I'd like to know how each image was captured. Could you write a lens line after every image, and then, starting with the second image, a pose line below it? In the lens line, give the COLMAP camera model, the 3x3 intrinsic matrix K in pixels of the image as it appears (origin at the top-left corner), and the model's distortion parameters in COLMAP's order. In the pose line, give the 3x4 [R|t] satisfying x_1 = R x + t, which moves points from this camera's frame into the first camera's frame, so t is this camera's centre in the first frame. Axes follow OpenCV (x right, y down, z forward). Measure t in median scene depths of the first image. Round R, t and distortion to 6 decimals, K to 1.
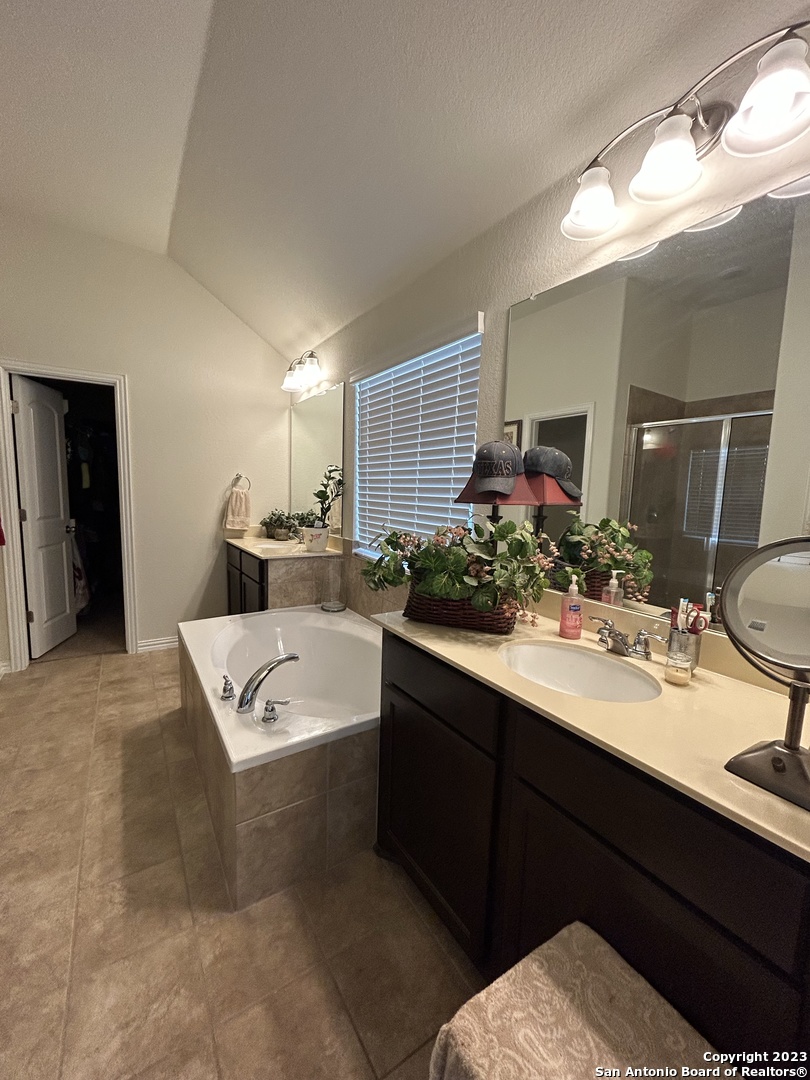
lens RADIAL K [[435.8, 0, 404.5], [0, 435.8, 539.1], [0, 0, 1]] dist [-0.000131, -0.000740]
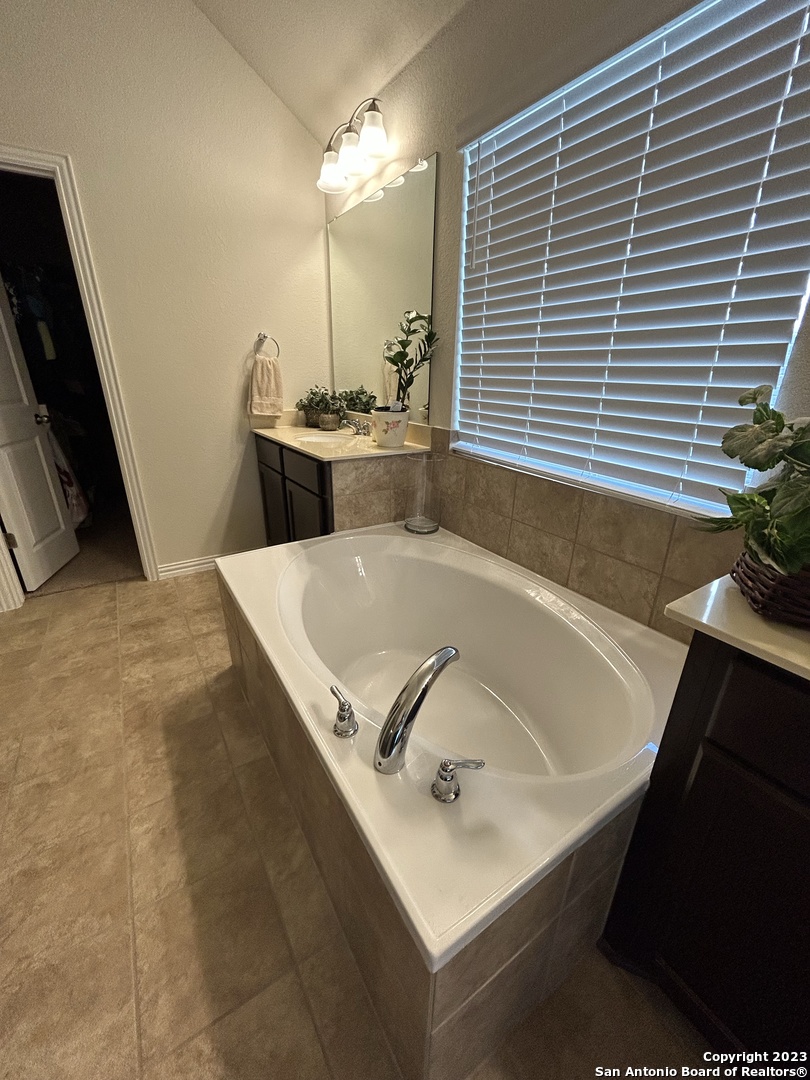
lens RADIAL K [[435.8, 0, 404.4], [0, 435.8, 540.5], [0, 0, 1]] dist [-0.000131, -0.000740]
pose [[0.999851, -0.012077, -0.012316, -0.180544], [0.014858, 0.965682, 0.259301, -0.007720], [0.008762, -0.259446, 0.965718, 0.295365]]
